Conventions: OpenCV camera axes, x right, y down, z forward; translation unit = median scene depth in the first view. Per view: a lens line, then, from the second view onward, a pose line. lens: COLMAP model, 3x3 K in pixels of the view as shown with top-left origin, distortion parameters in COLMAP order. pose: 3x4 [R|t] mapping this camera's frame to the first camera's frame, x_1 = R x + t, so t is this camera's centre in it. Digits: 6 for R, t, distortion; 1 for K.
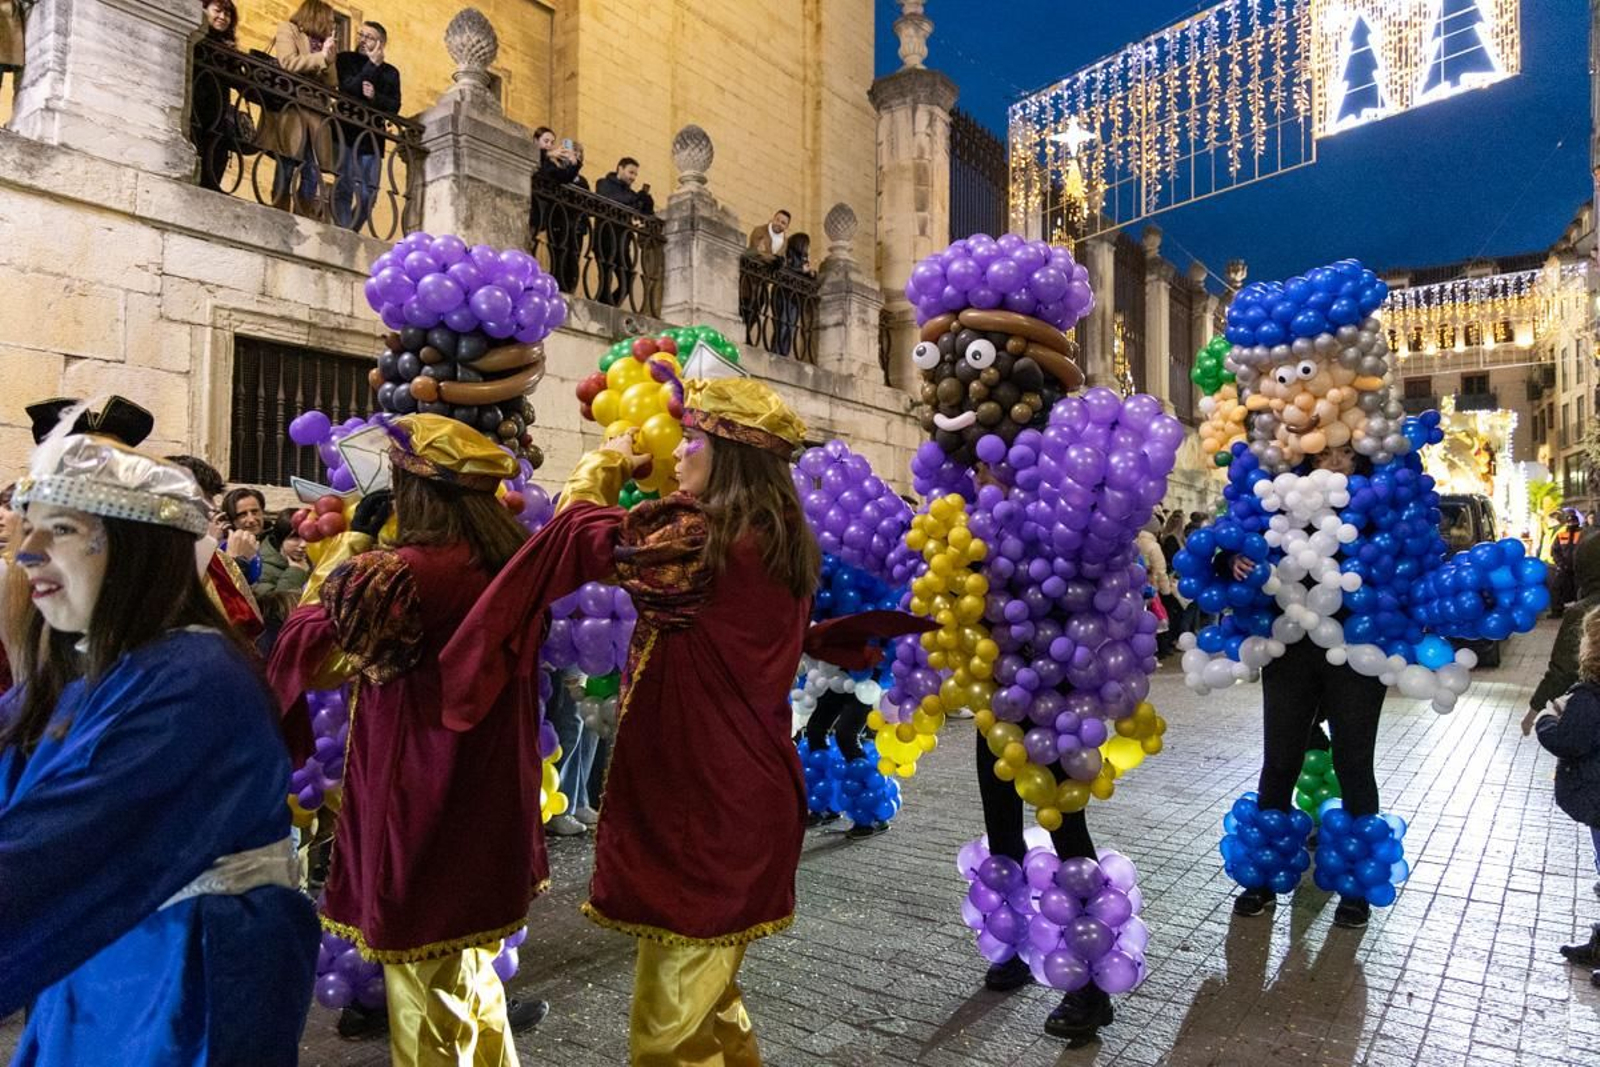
lens RADIAL K [[1064.7, 0, 808.0], [0, 1064.7, 536.2], [0, 0, 1]] dist [0.002381, 0.000676]
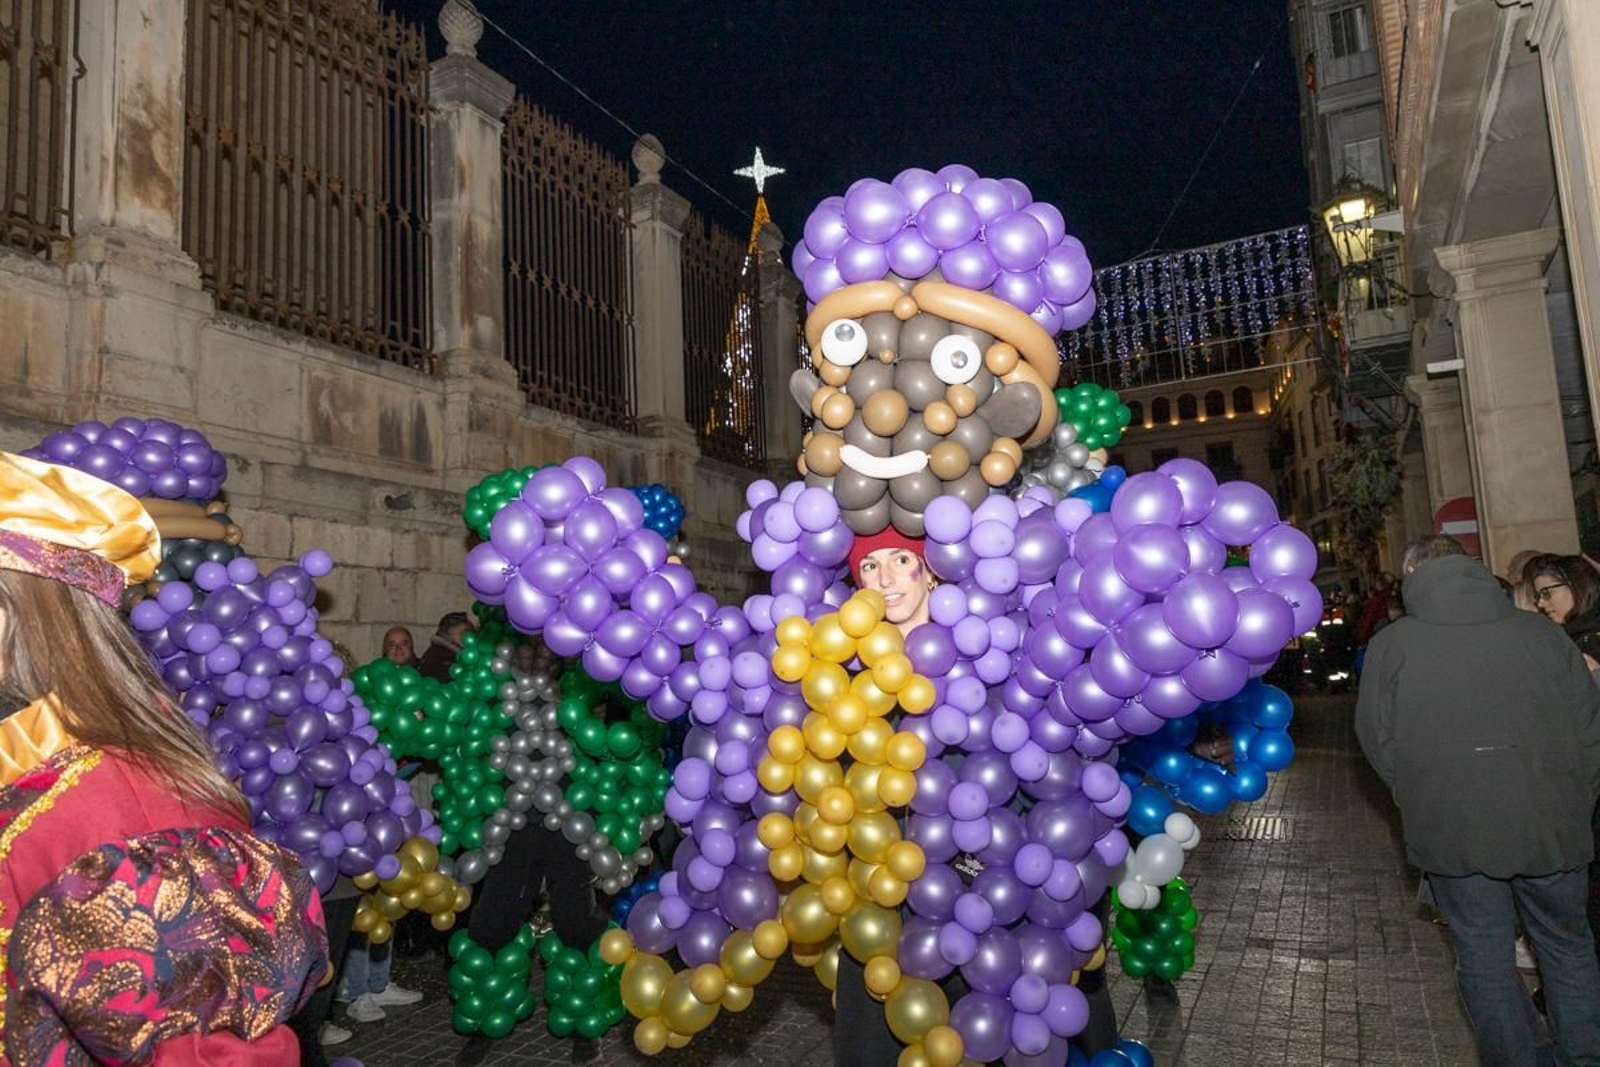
lens RADIAL K [[1064.7, 0, 808.0], [0, 1064.7, 536.2], [0, 0, 1]] dist [0.002381, 0.000676]
pose [[0.984682, -0.030534, 0.171668, 0.119973], [0.046147, 0.995077, -0.087708, -0.003413], [-0.168145, 0.094287, 0.981243, 0.165301]]
